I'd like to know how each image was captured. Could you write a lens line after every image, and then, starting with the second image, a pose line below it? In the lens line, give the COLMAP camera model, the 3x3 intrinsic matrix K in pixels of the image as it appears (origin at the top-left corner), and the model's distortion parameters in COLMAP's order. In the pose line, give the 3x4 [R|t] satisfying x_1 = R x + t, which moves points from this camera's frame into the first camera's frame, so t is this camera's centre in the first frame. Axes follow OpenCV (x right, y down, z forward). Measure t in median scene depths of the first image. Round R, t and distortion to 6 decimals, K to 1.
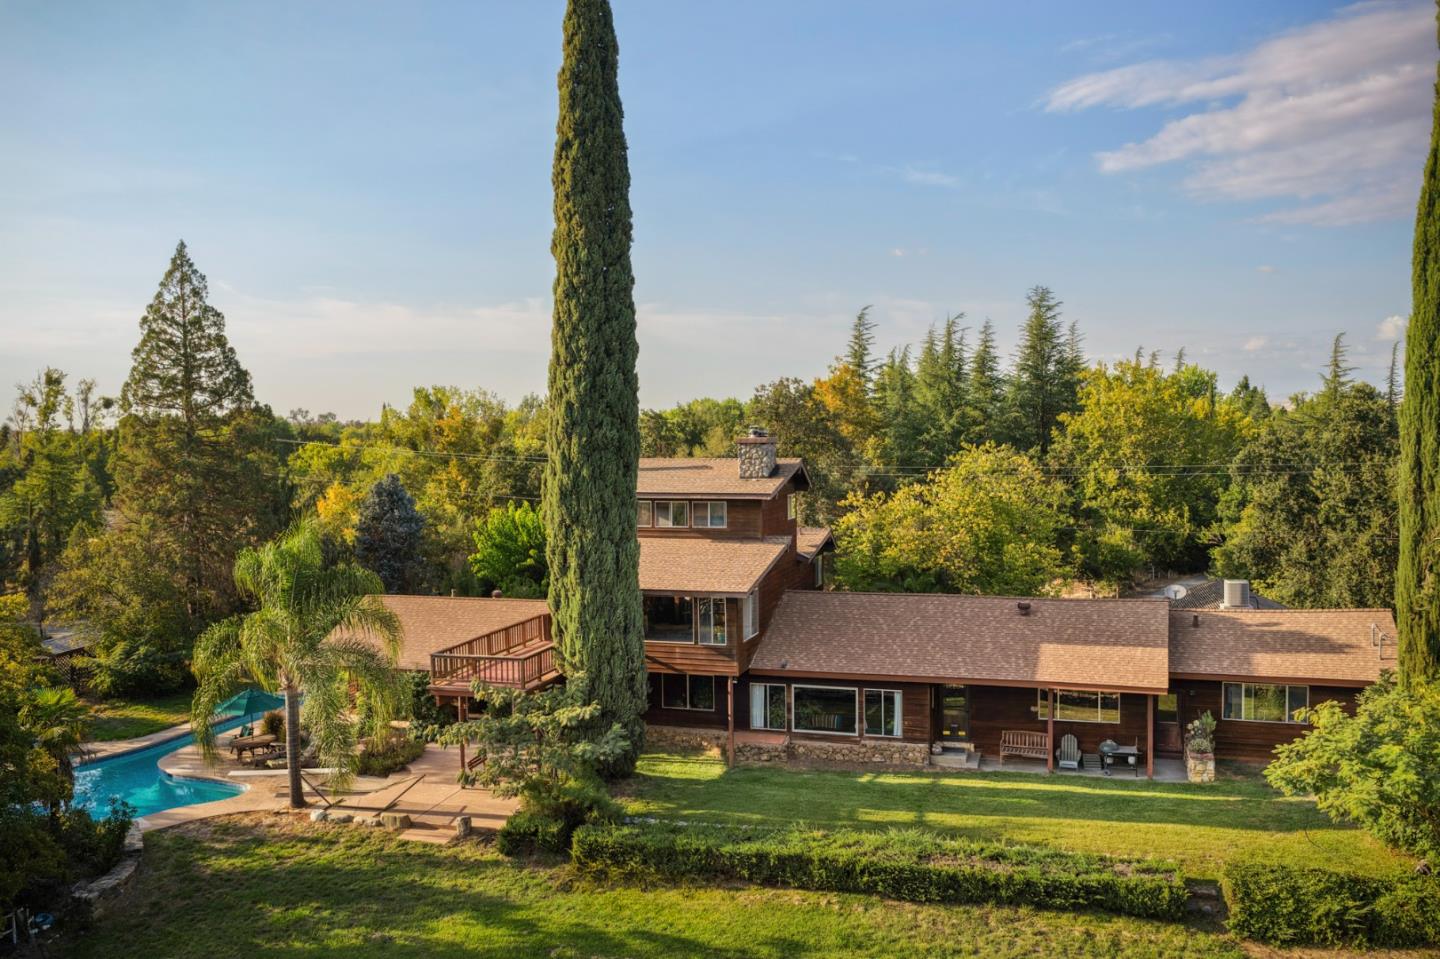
lens RADIAL K [[1181.1, 0, 733.9], [0, 1181.1, 482.5], [0, 0, 1]] dist [0.037495, 0.018094]
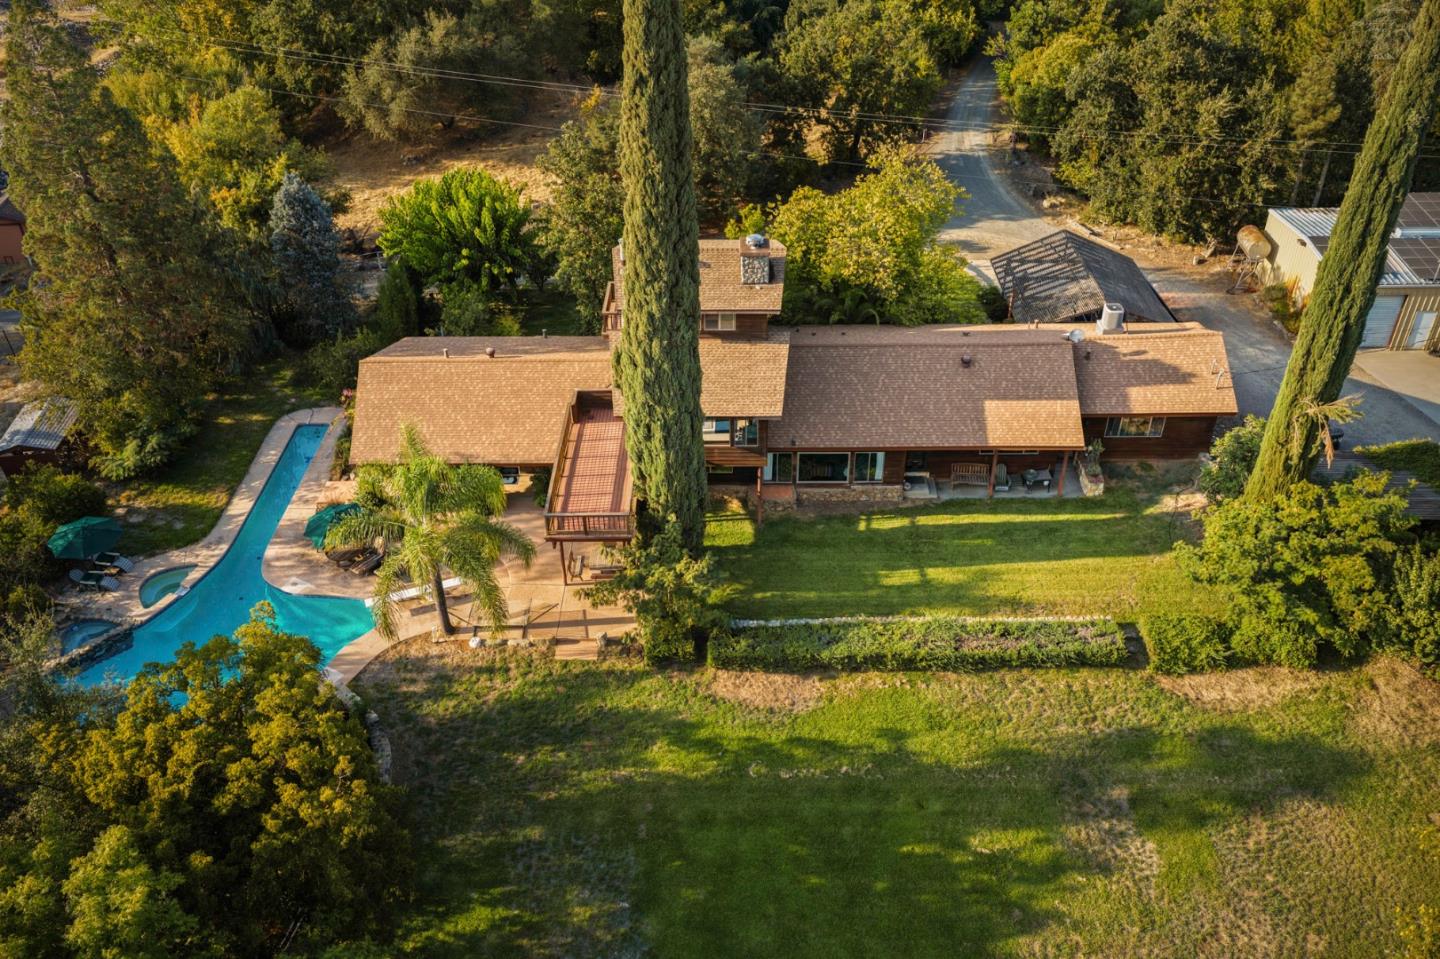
lens RADIAL K [[1181.1, 0, 740.4], [0, 1181.1, 464.1], [0, 0, 1]] dist [0.037495, 0.018094]
pose [[0.960404, -0.148478, 0.235749, -0.342027], [0.001350, 0.848632, 0.528983, -0.537154], [-0.278606, -0.507719, 0.815230, -0.007449]]
